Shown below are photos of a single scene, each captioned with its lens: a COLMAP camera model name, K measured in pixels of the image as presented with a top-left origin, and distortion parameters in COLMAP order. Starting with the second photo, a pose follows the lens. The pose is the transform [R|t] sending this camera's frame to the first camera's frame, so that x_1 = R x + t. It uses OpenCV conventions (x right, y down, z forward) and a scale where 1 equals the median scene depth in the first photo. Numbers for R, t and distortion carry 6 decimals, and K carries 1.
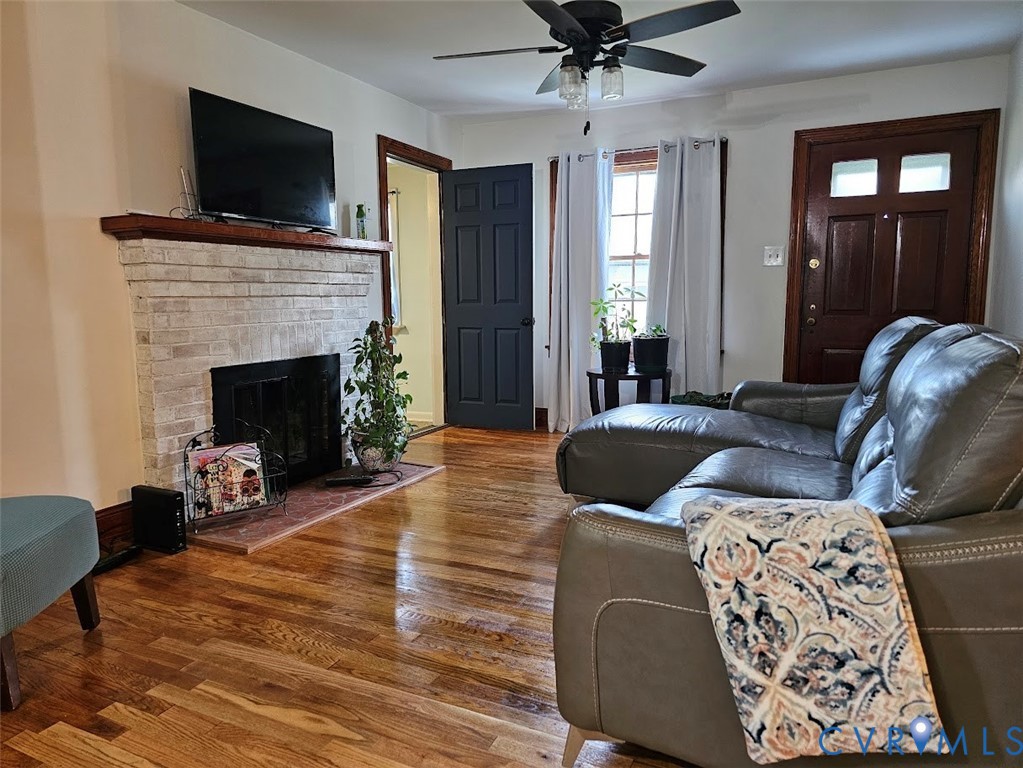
lens RADIAL K [[703.5, 0, 520.7], [0, 703.5, 381.1], [0, 0, 1]] dist [0.025379, -0.033692]
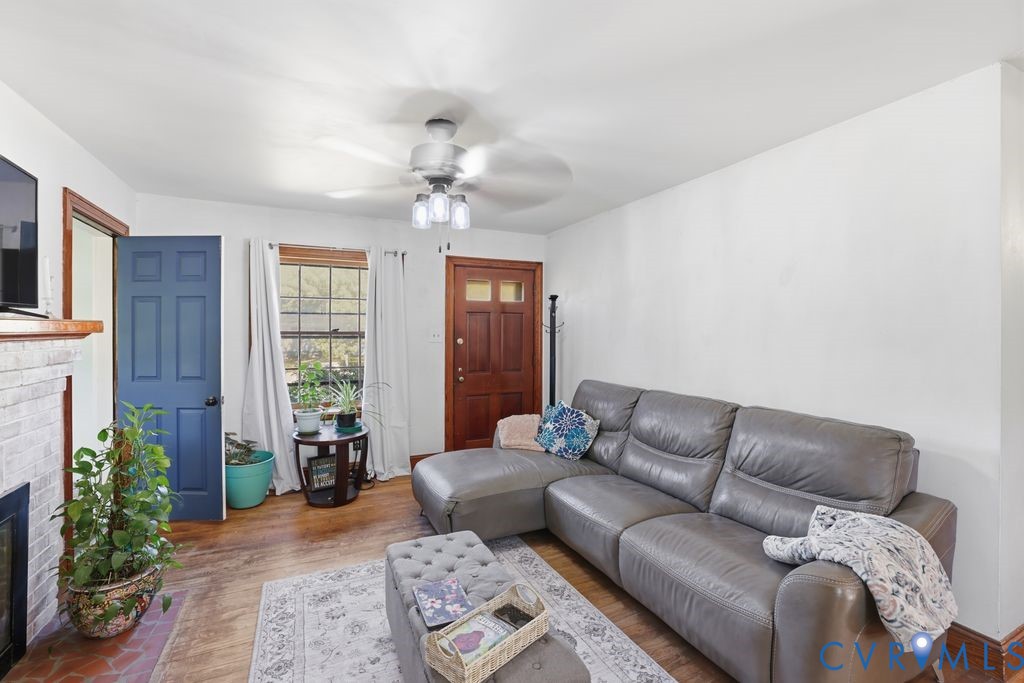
lens RADIAL K [[443.4, 0, 509.3], [0, 443.4, 335.6], [0, 0, 1]] dist [-0.015723, -0.000727]
pose [[0.628387, -0.000119, 0.777901, -0.294061], [0.074654, 0.995394, -0.060154, -0.123724], [-0.774310, 0.095873, 0.625501, 0.338059]]
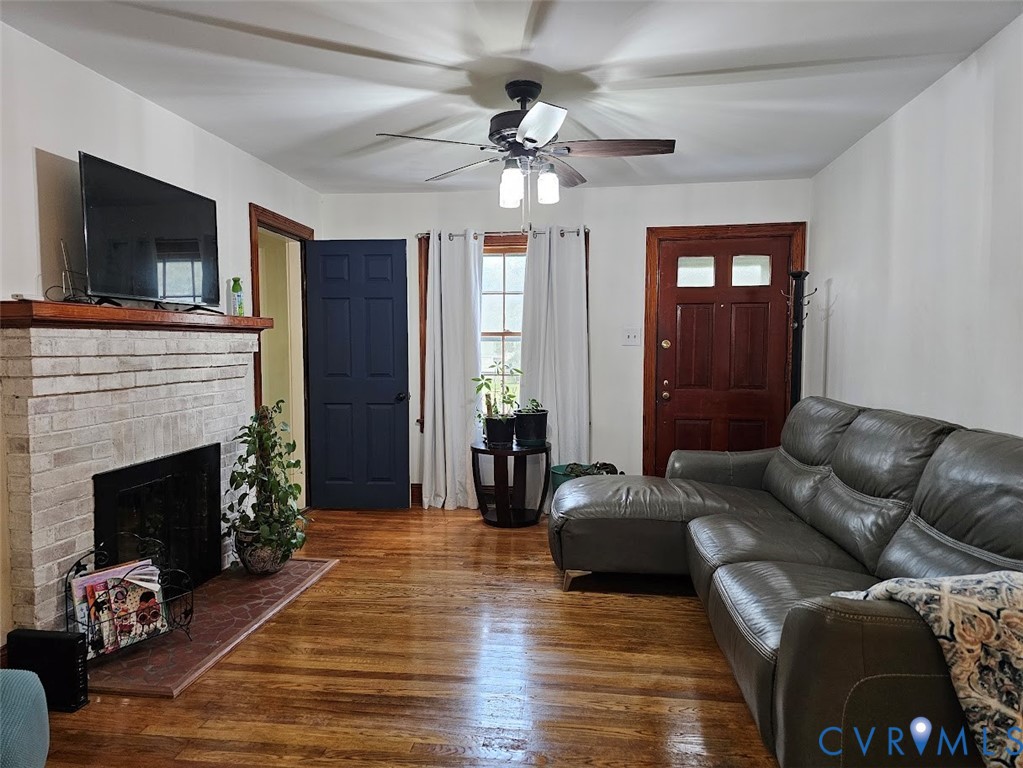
lens RADIAL K [[703.5, 0, 515.7], [0, 703.5, 380.2], [0, 0, 1]] dist [0.025379, -0.033692]
pose [[0.945463, -0.009719, 0.325584, -0.193892], [0.031832, 0.997527, -0.062661, -0.050984], [-0.324170, 0.069608, 0.943435, 0.025411]]
